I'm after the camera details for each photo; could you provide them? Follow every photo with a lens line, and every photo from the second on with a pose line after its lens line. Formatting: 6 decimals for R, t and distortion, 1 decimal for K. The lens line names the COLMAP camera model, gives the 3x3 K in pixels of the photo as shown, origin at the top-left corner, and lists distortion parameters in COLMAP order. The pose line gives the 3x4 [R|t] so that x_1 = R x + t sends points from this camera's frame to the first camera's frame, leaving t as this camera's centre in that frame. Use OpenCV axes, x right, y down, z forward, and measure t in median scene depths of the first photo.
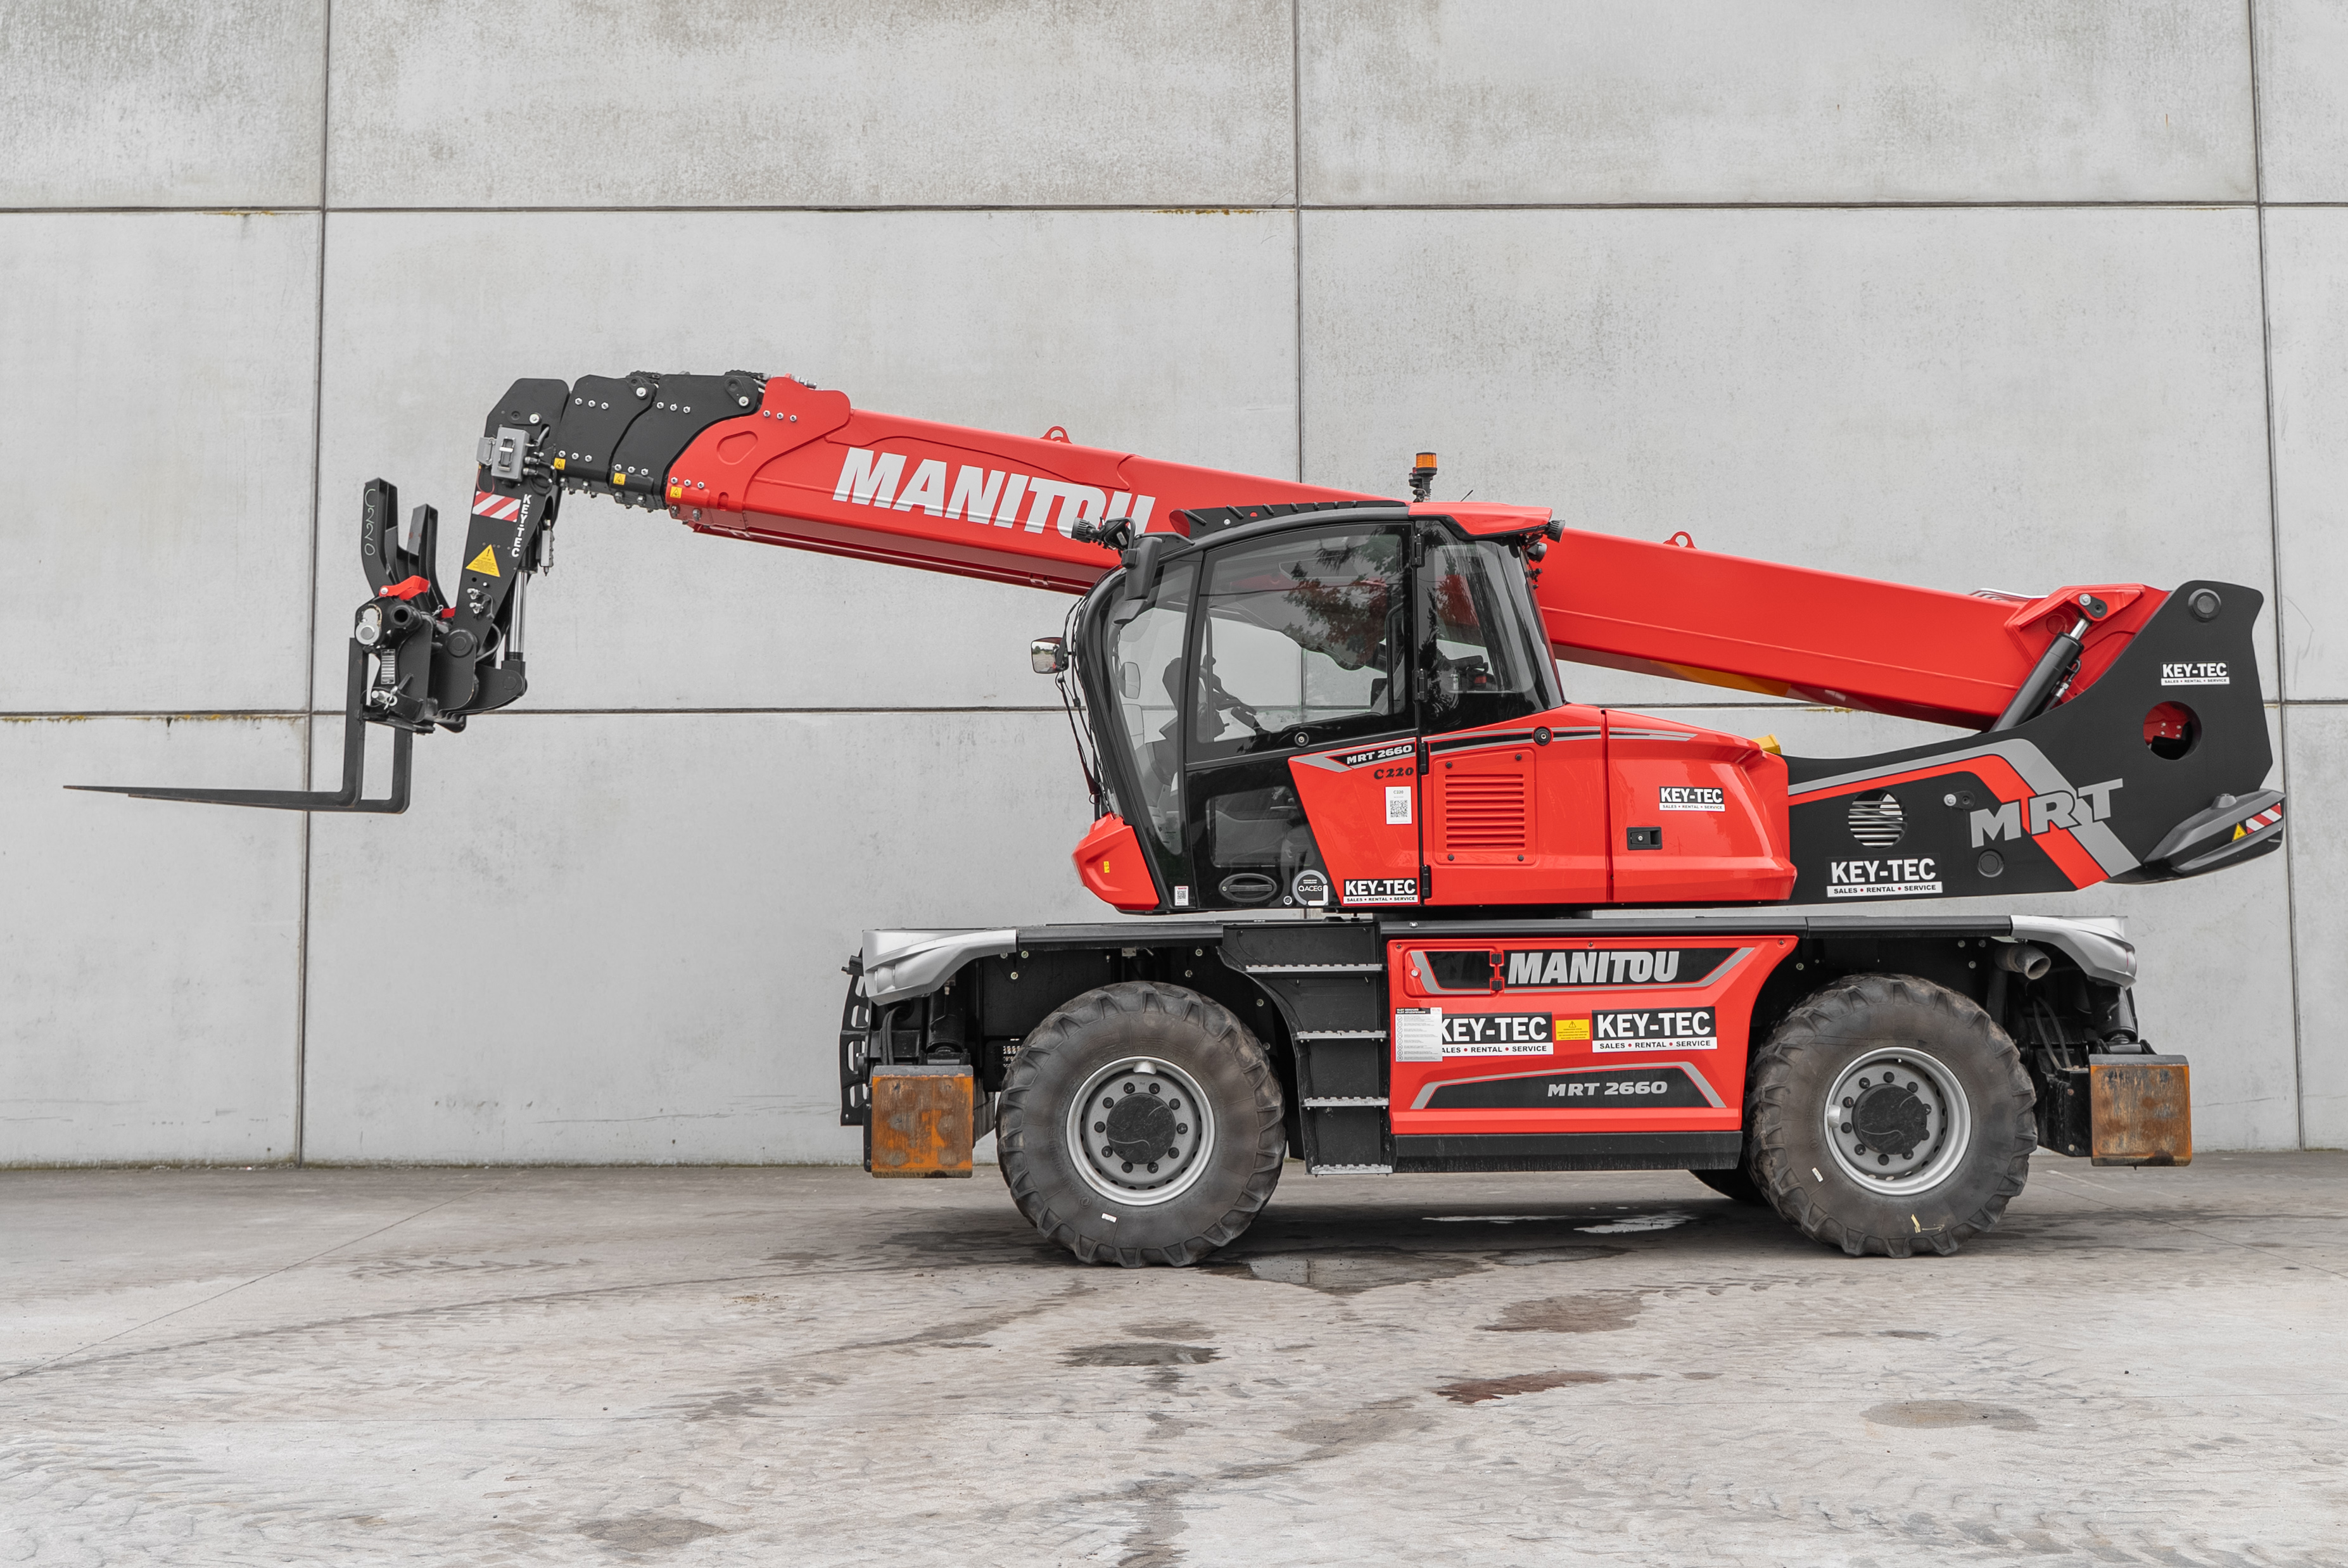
lens RADIAL K [[2956.0, 0, 1237.2], [0, 2956.0, 650.6], [0, 0, 1]] dist [-0.010388, 0.000000]
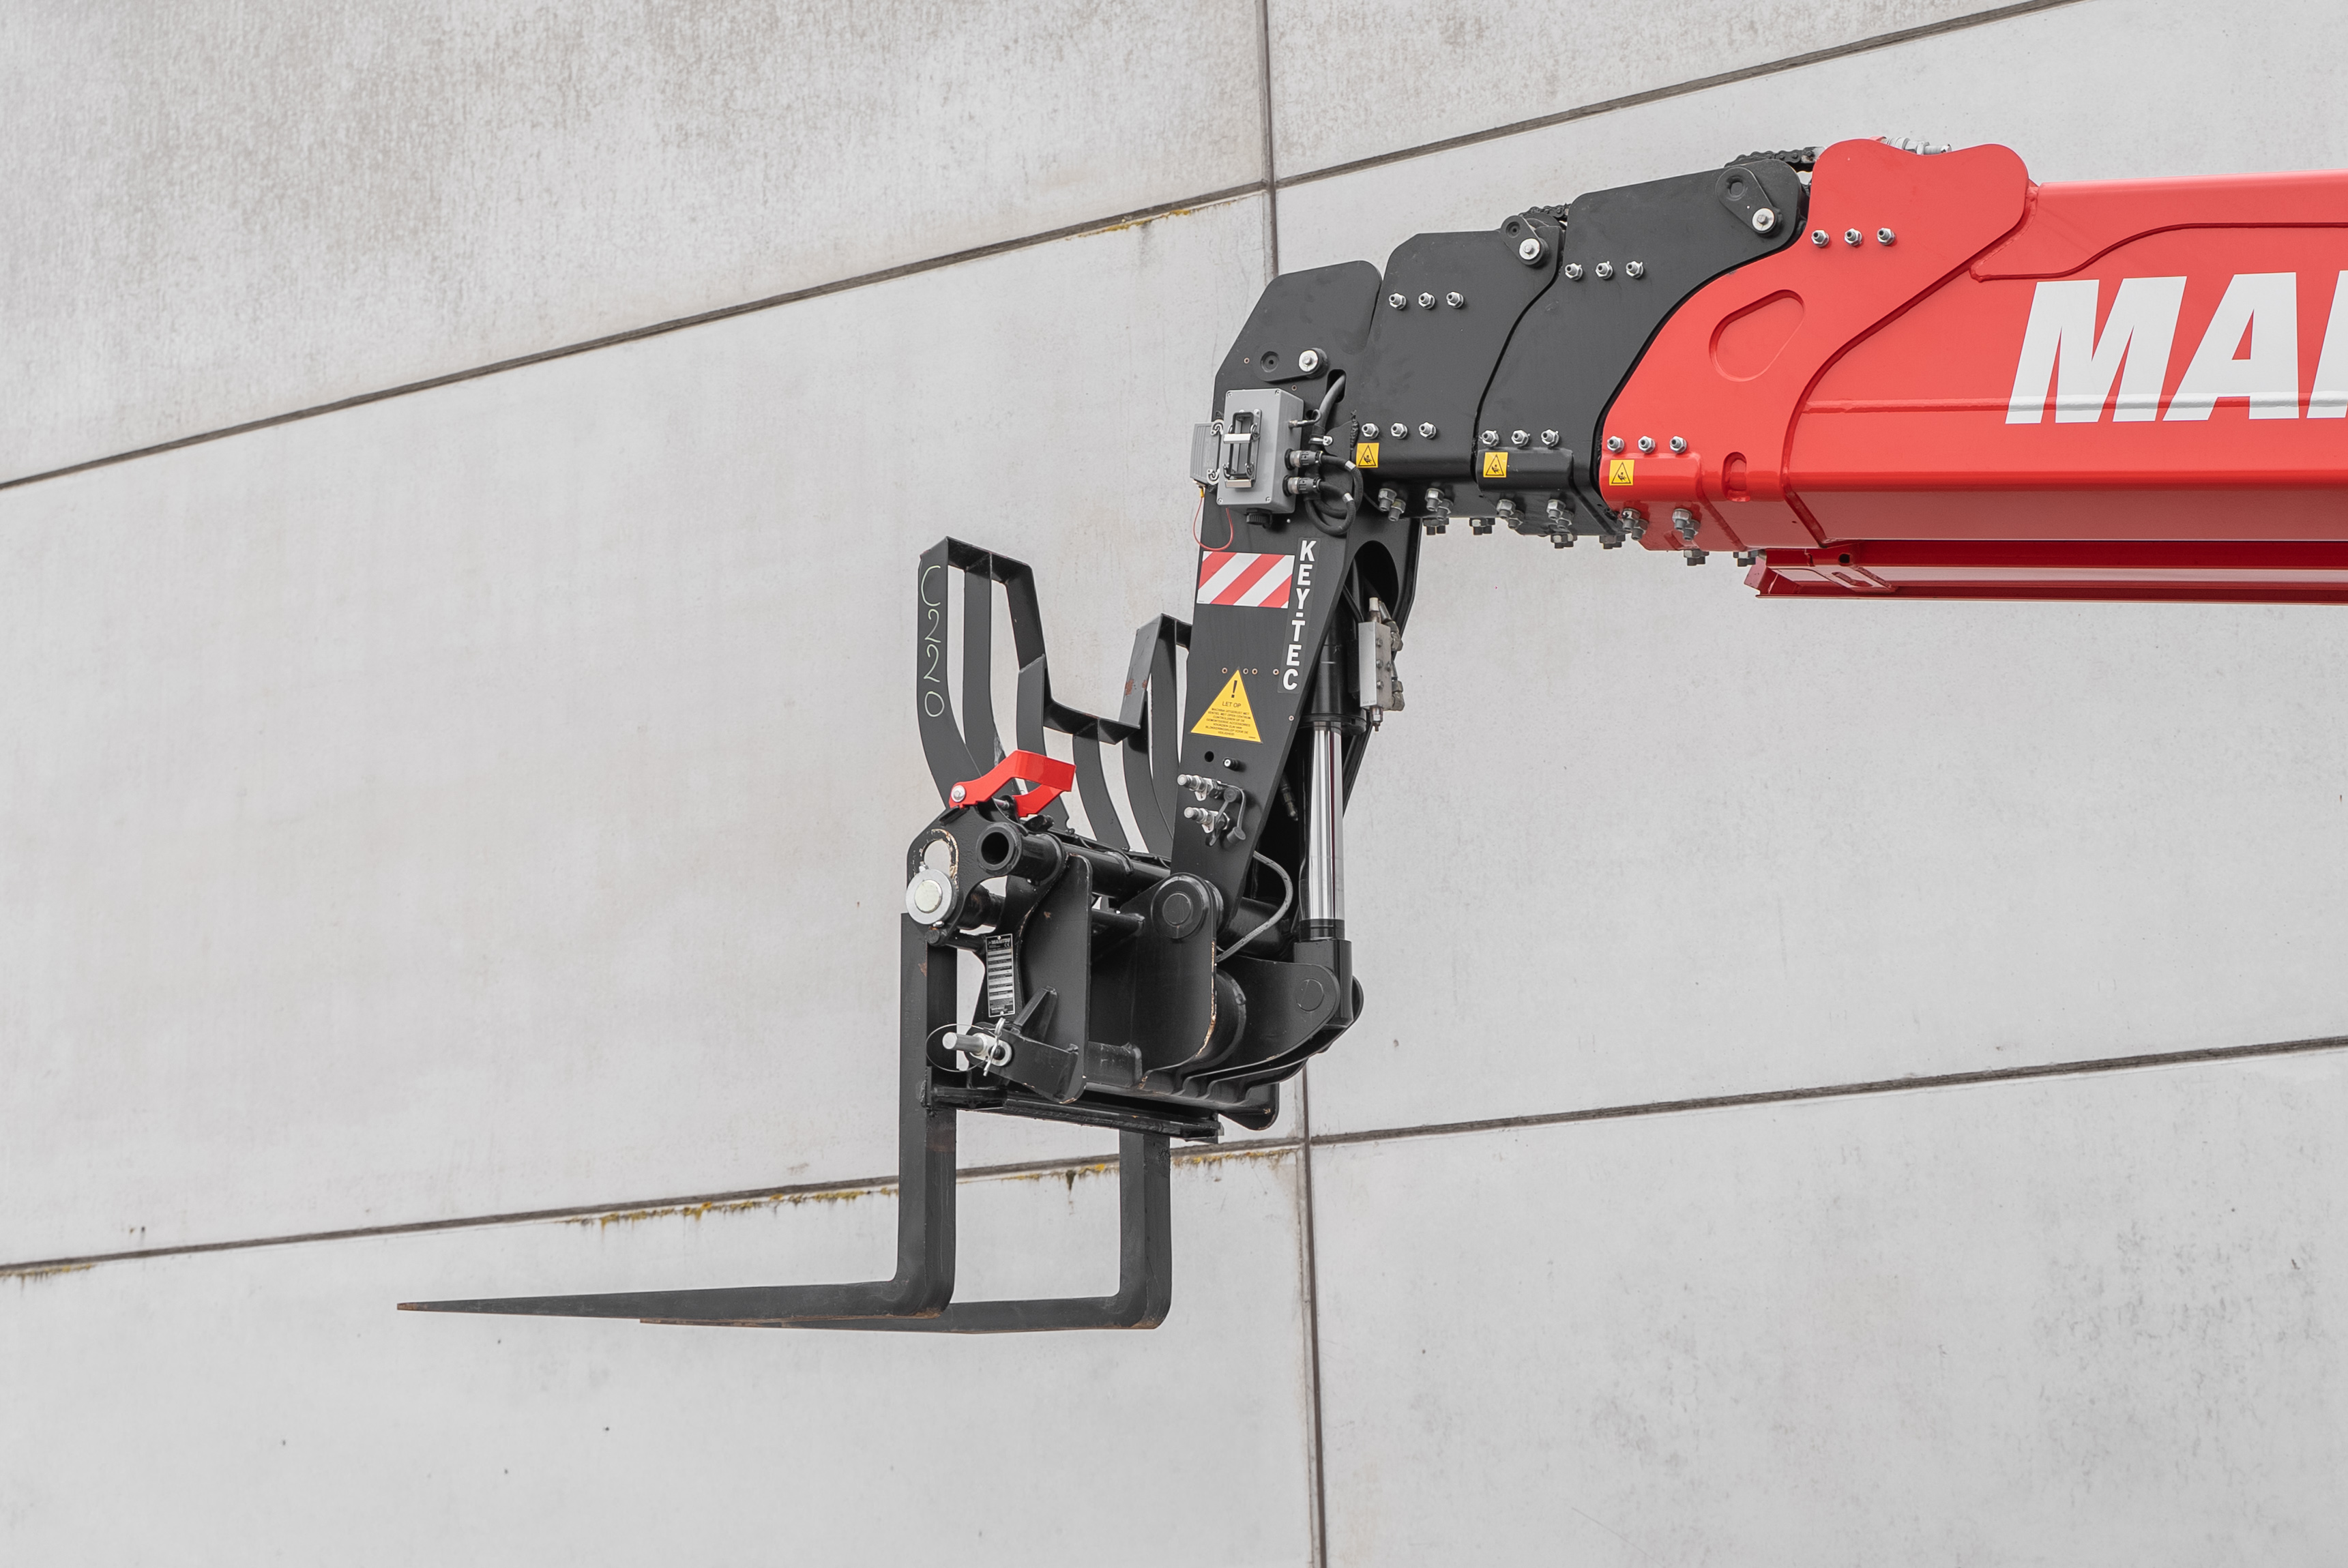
lens RADIAL K [[3828.8, 0, 1212.1], [0, 3828.8, 714.2], [0, 0, 1]] dist [0.006181, 0.000000]
pose [[0.852455, -0.134713, -0.505146, 0.014653], [0.079470, 0.988393, -0.129477, 0.031868], [0.516725, 0.070230, 0.853266, 0.417546]]
